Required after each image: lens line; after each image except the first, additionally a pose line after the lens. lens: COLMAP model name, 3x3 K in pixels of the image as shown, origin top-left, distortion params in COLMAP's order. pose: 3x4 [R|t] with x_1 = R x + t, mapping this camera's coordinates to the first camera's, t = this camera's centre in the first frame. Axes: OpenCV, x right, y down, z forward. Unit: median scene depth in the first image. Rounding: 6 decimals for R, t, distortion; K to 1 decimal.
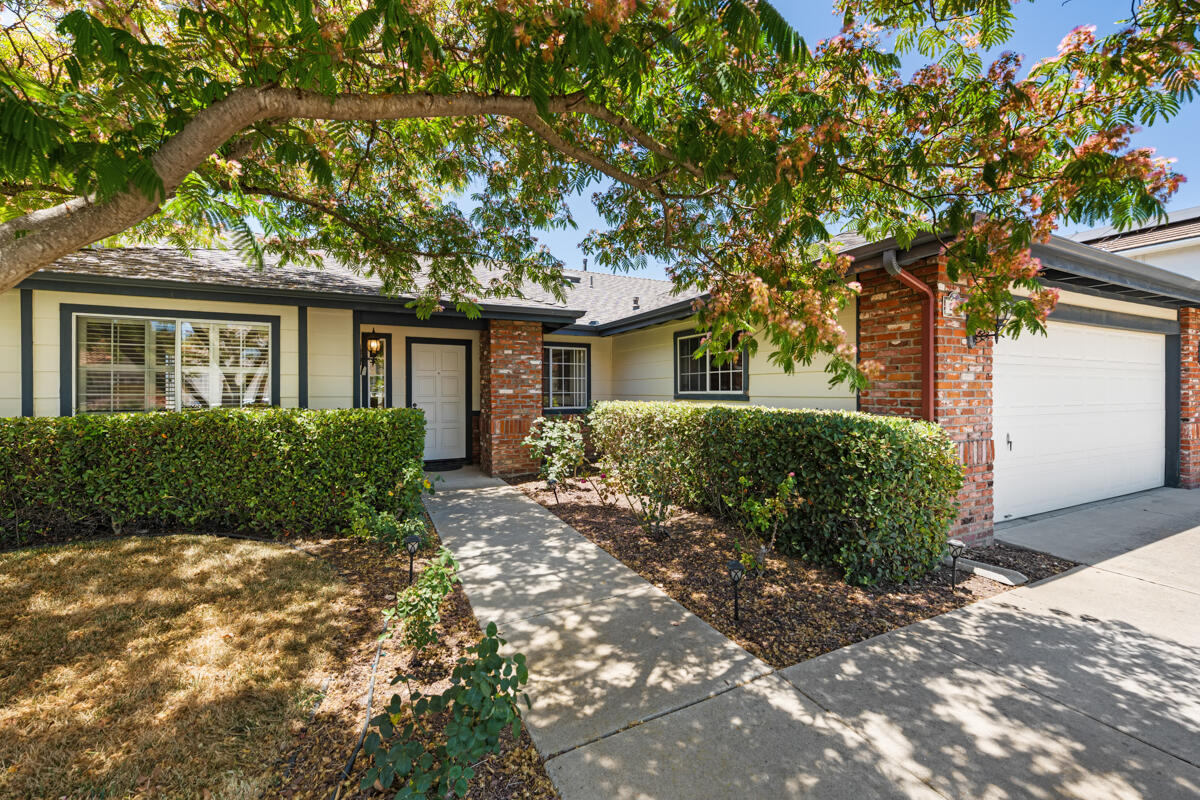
lens RADIAL K [[485.5, 0, 595.9], [0, 485.5, 380.2], [0, 0, 1]] dist [0.000901, 0.000018]
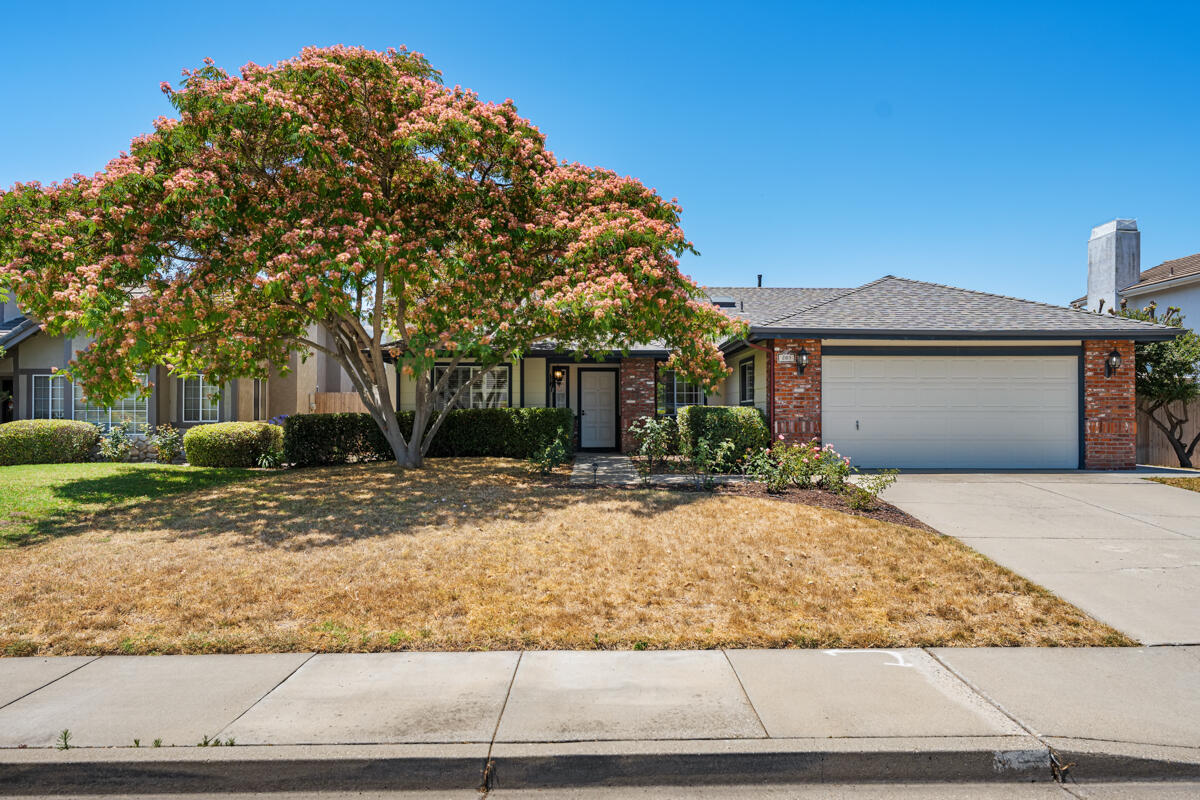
lens RADIAL K [[794.1, 0, 607.1], [0, 794.1, 401.1], [0, 0, 1]] dist [0.003265, -0.001224]
pose [[0.910800, -0.005100, -0.412815, 0.964354], [0.006139, 0.999980, 0.001189, 0.020760], [0.412801, -0.003617, 0.910814, -1.659455]]
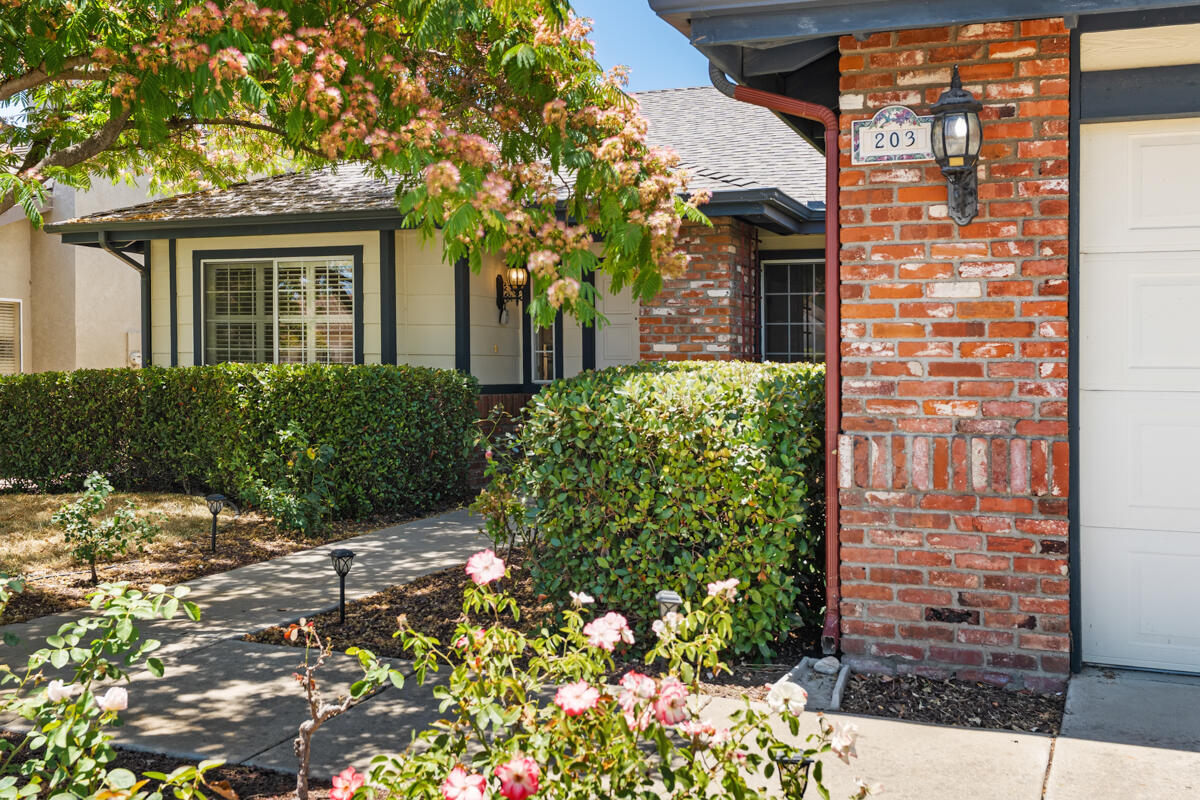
lens RADIAL K [[1204.0, 0, 601.6], [0, 1204.0, 368.3], [0, 0, 1]] dist [-0.006792, -0.006205]
pose [[0.674154, 0.006923, -0.738558, 0.917214], [0.005154, 0.999888, 0.014077, 0.031531], [0.738572, -0.013297, 0.674043, 0.018420]]
